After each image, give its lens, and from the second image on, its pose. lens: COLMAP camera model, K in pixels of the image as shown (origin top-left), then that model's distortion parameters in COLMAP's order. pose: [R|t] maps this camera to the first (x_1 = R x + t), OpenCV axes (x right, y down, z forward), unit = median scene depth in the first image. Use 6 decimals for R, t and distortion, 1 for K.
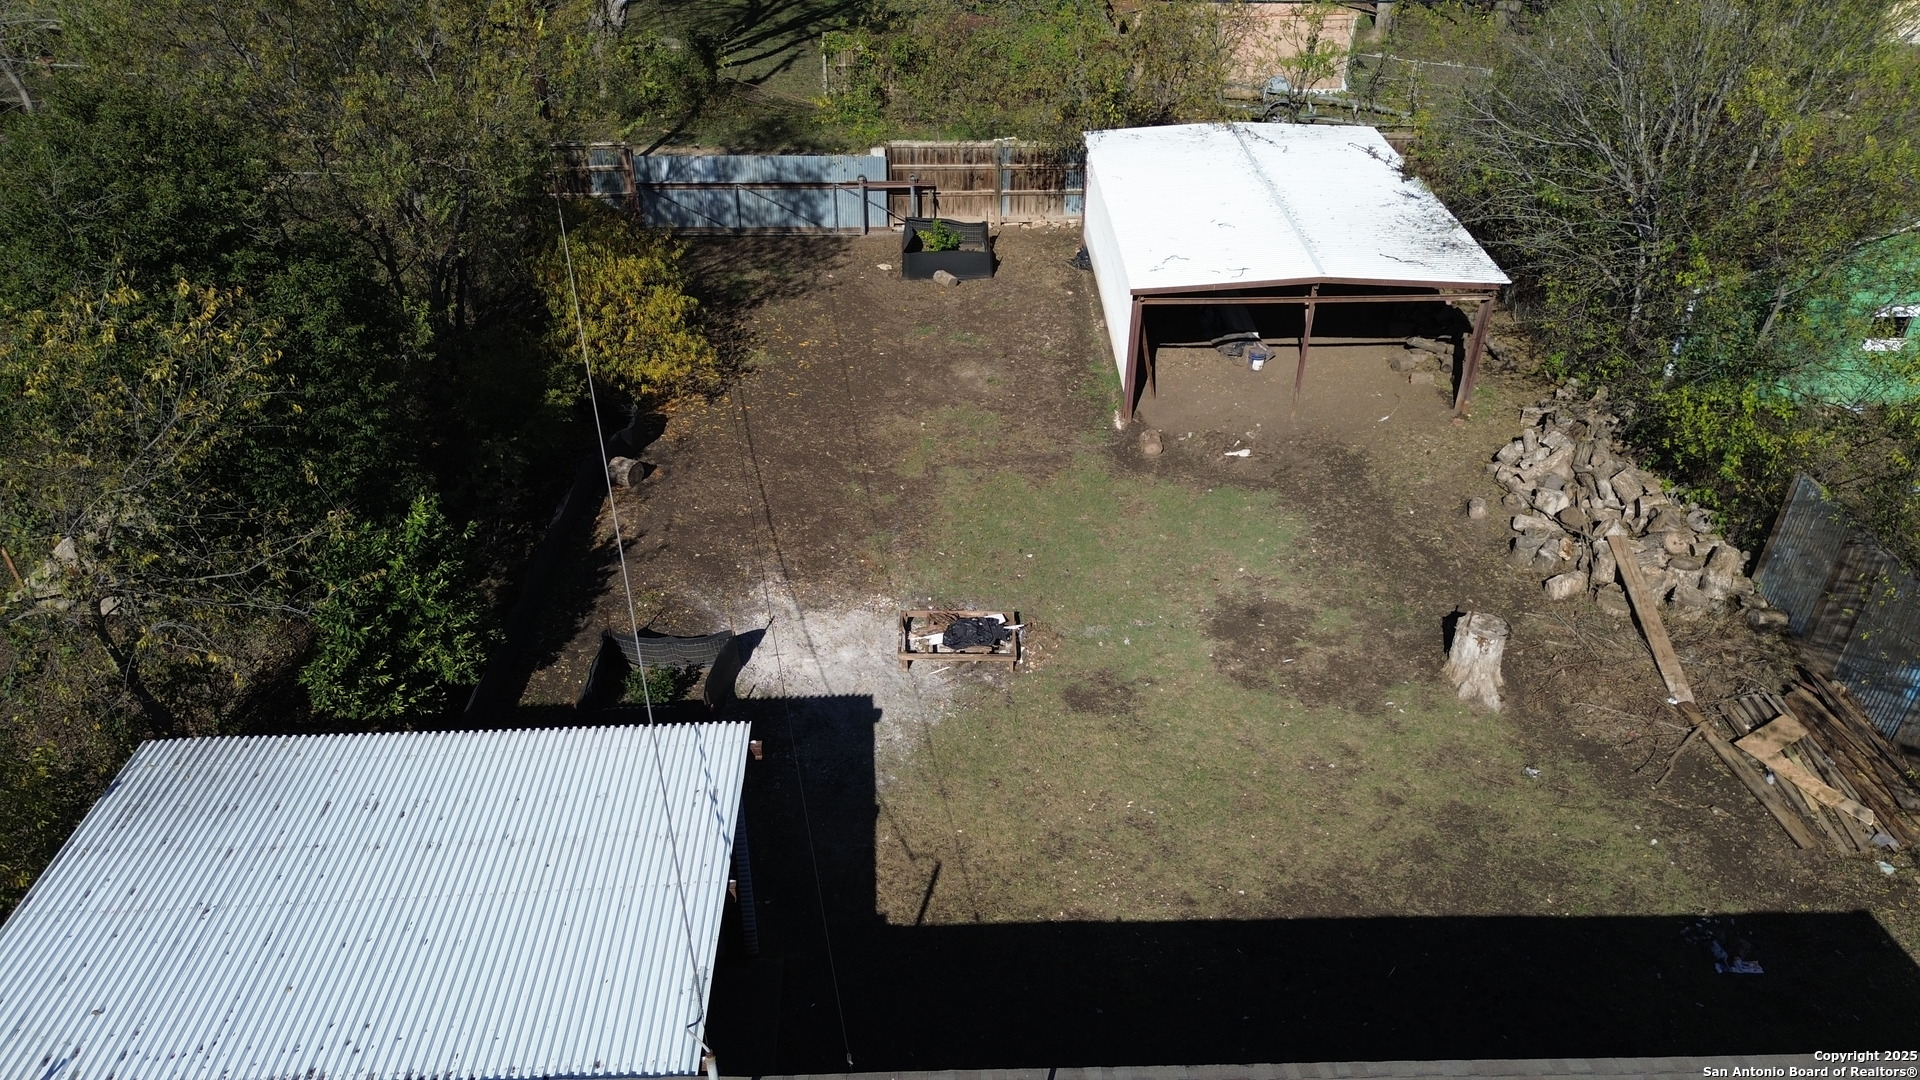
lens RADIAL K [[1372.3, 0, 954.6], [0, 1372.3, 530.3], [0, 0, 1]] dist [0.049988, -0.039370]
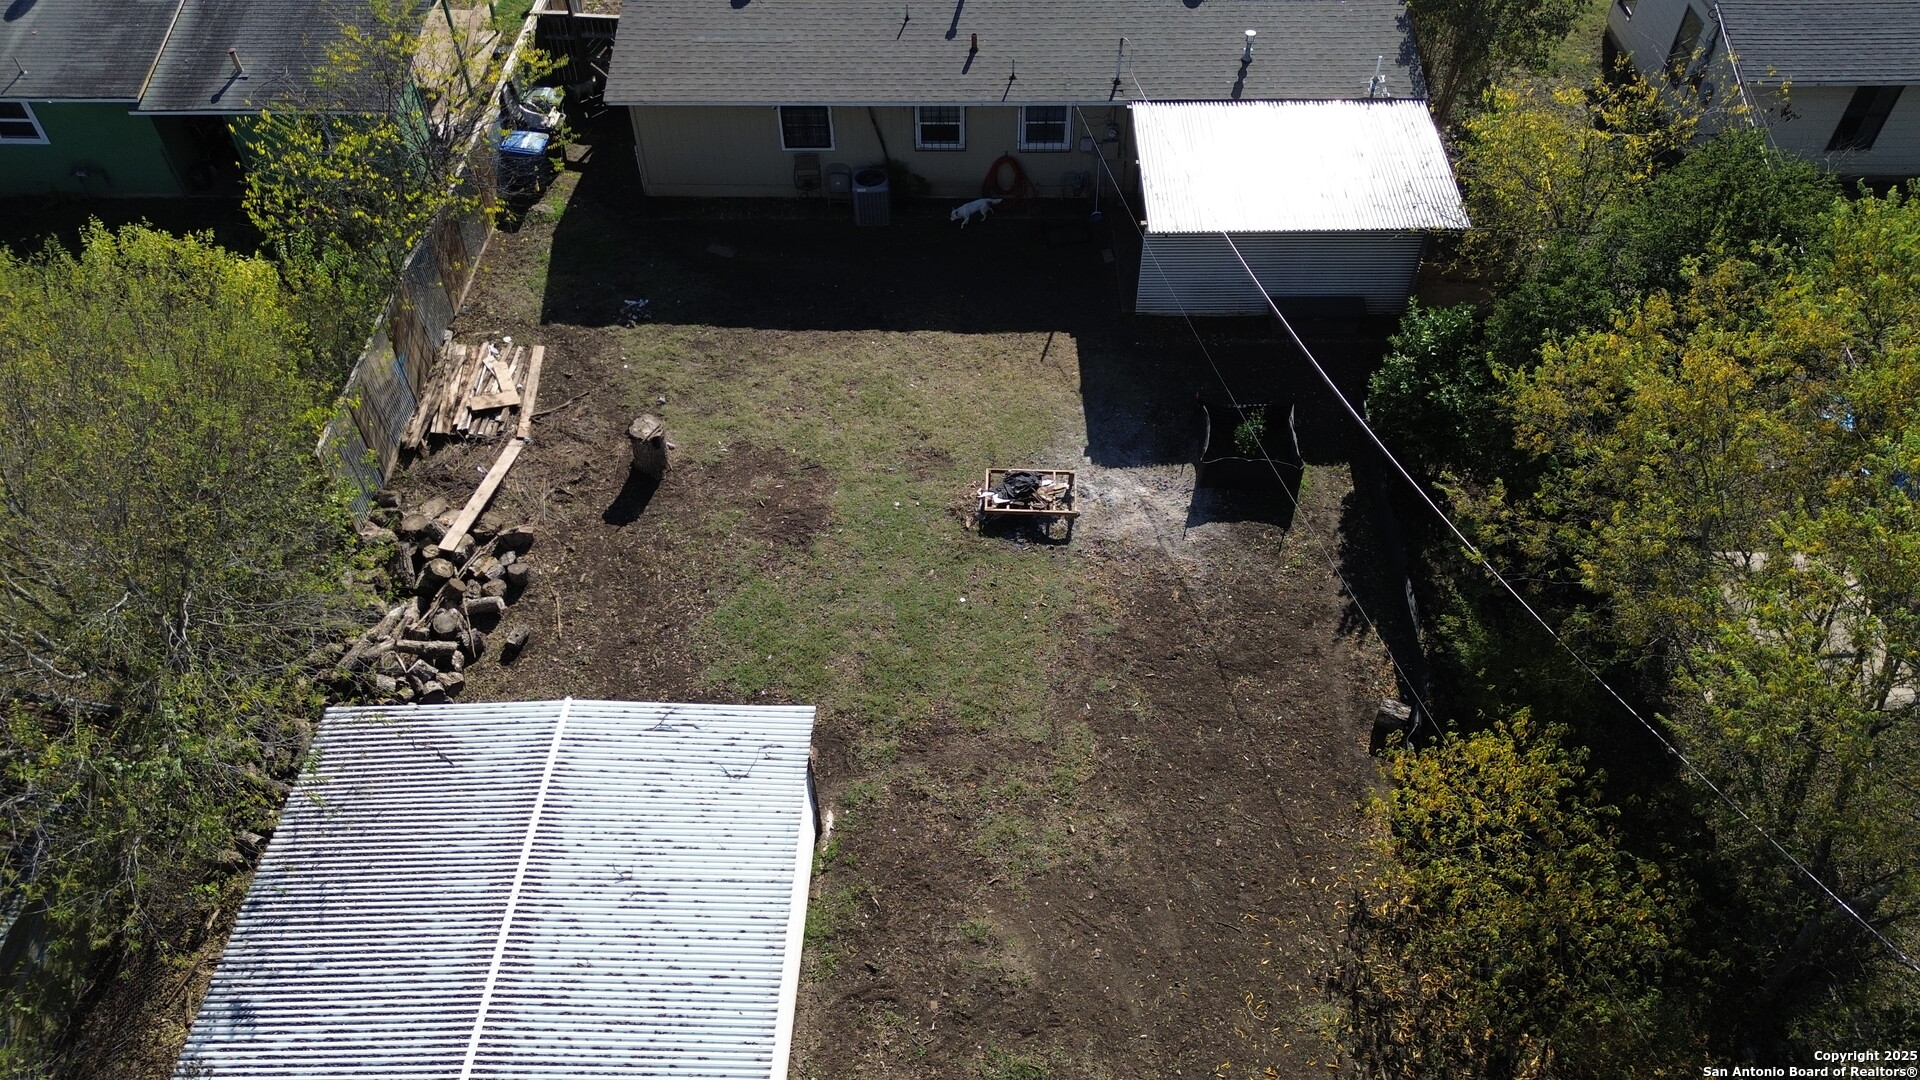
lens RADIAL K [[1372.3, 0, 962.1], [0, 1372.3, 541.6], [0, 0, 1]] dist [0.049988, -0.039370]
pose [[-0.999257, -0.026068, 0.028375, 0.018052], [0.023258, 0.179058, 0.983564, -0.738578], [-0.030721, 0.983493, -0.178318, 0.801124]]
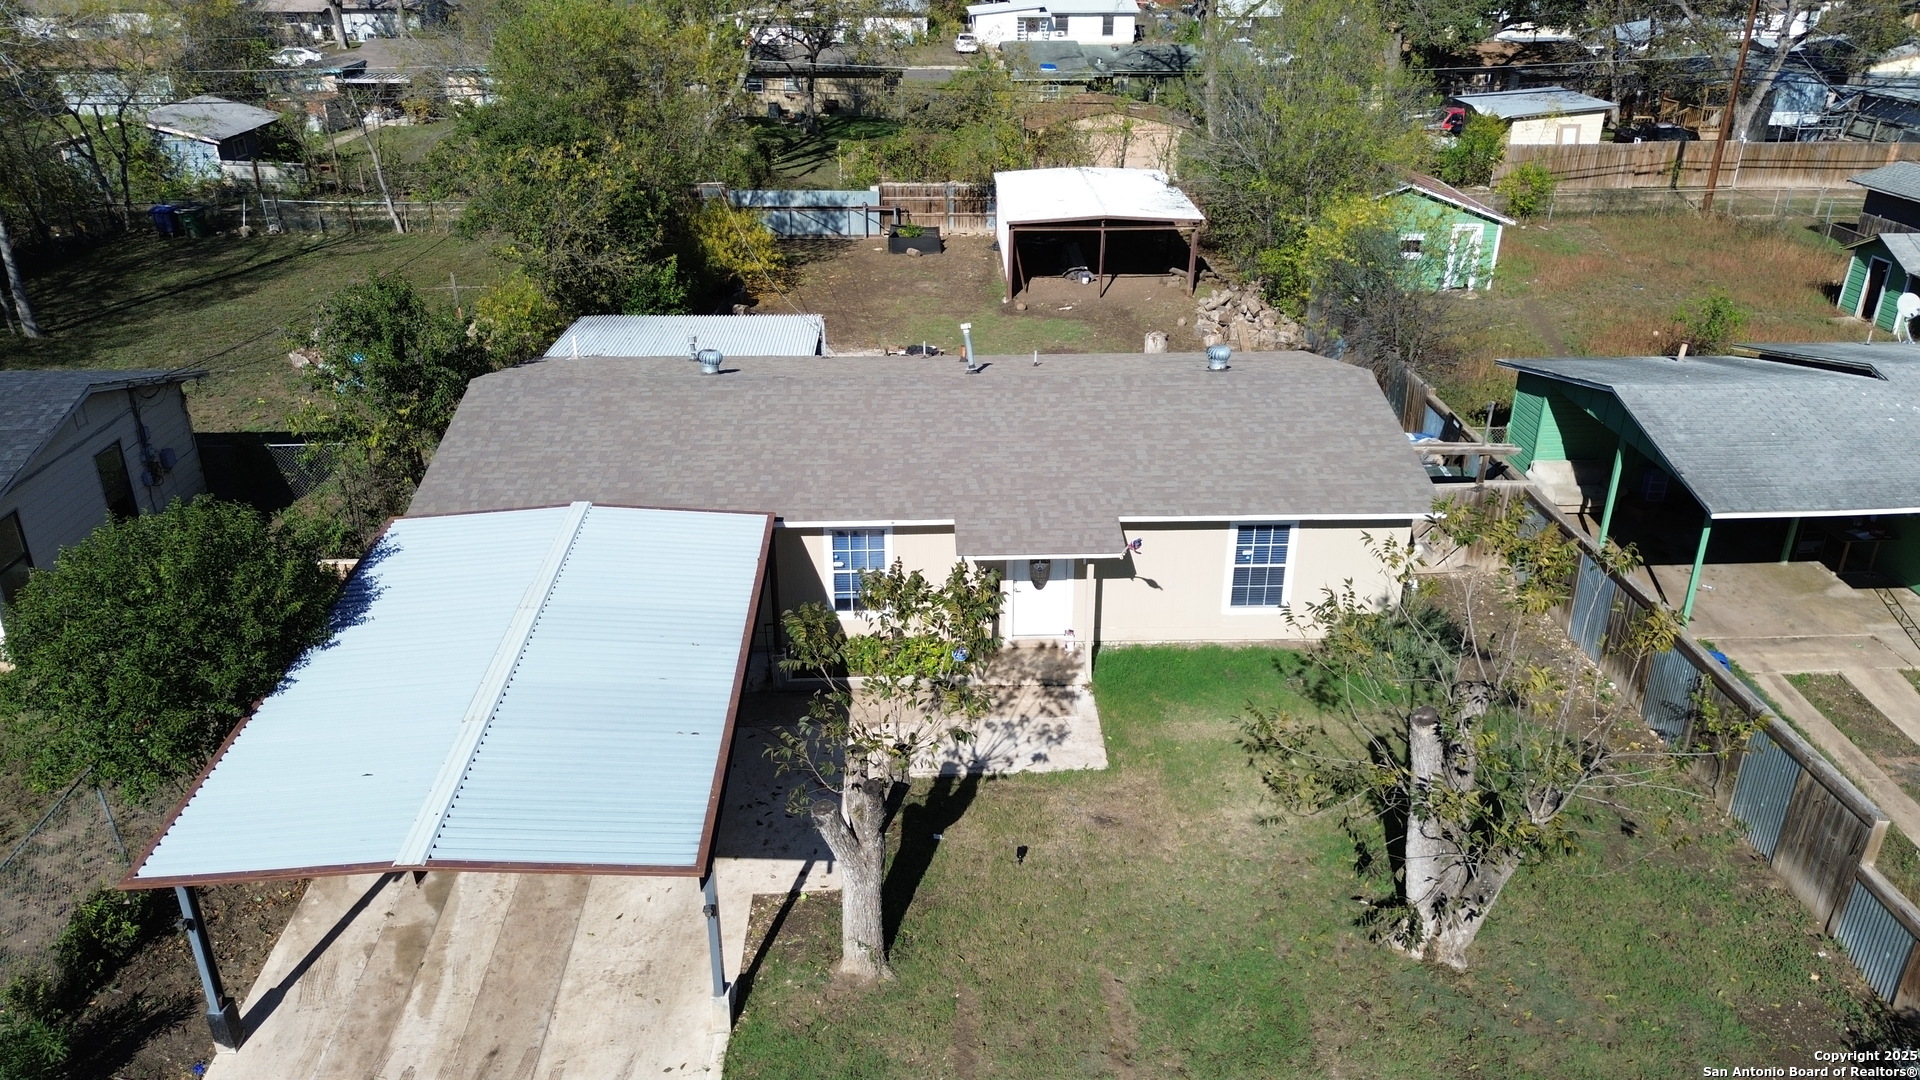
lens RADIAL K [[1372.3, 0, 945.2], [0, 1372.3, 541.5], [0, 0, 1]] dist [0.049988, -0.039370]
pose [[1.000000, 0.000171, 0.000013, 0.032506], [-0.000167, 0.989508, -0.144478, 0.418352], [-0.000038, 0.144478, 0.989508, -0.641098]]
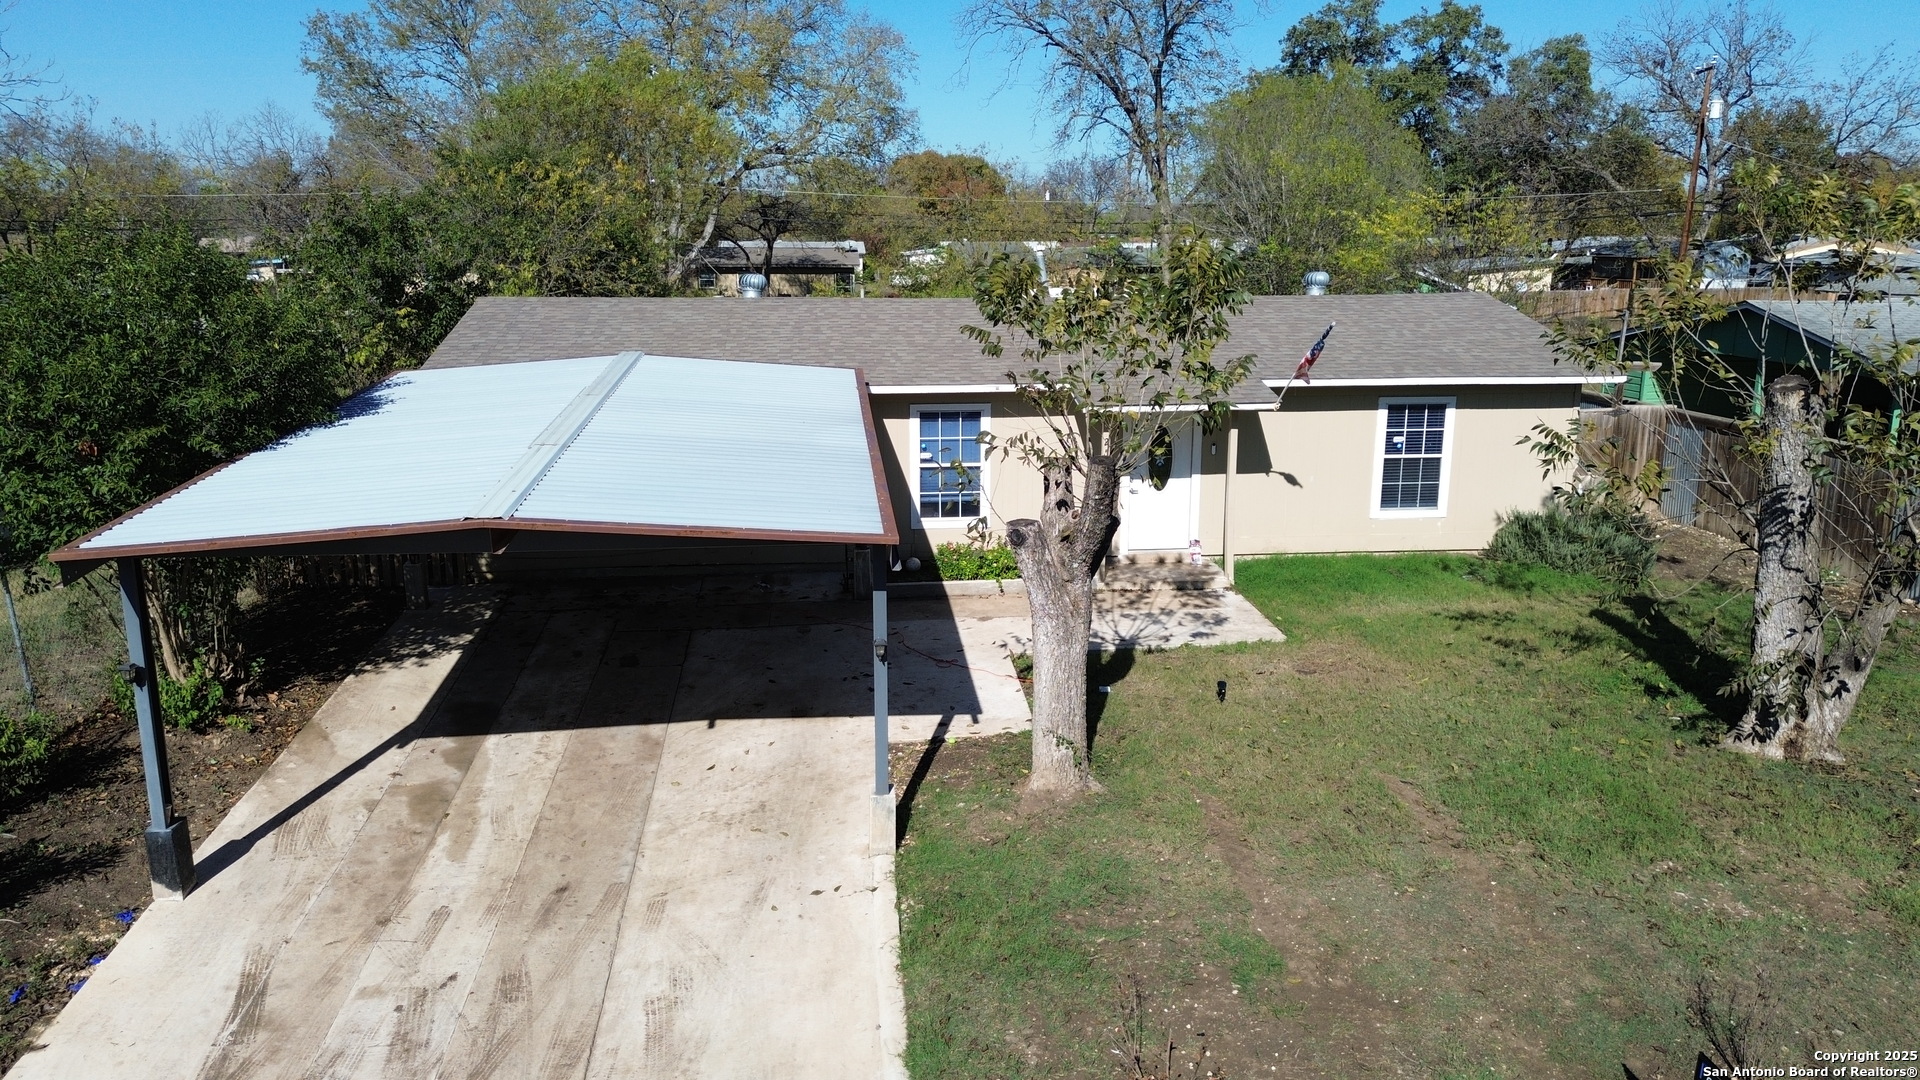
lens RADIAL K [[1372.3, 0, 953.3], [0, 1372.3, 548.4], [0, 0, 1]] dist [0.049988, -0.039370]
pose [[0.997453, -0.012008, 0.070302, -0.062188], [0.034873, 0.941968, -0.333886, 0.580704], [-0.062213, 0.335487, 0.939988, -0.472386]]
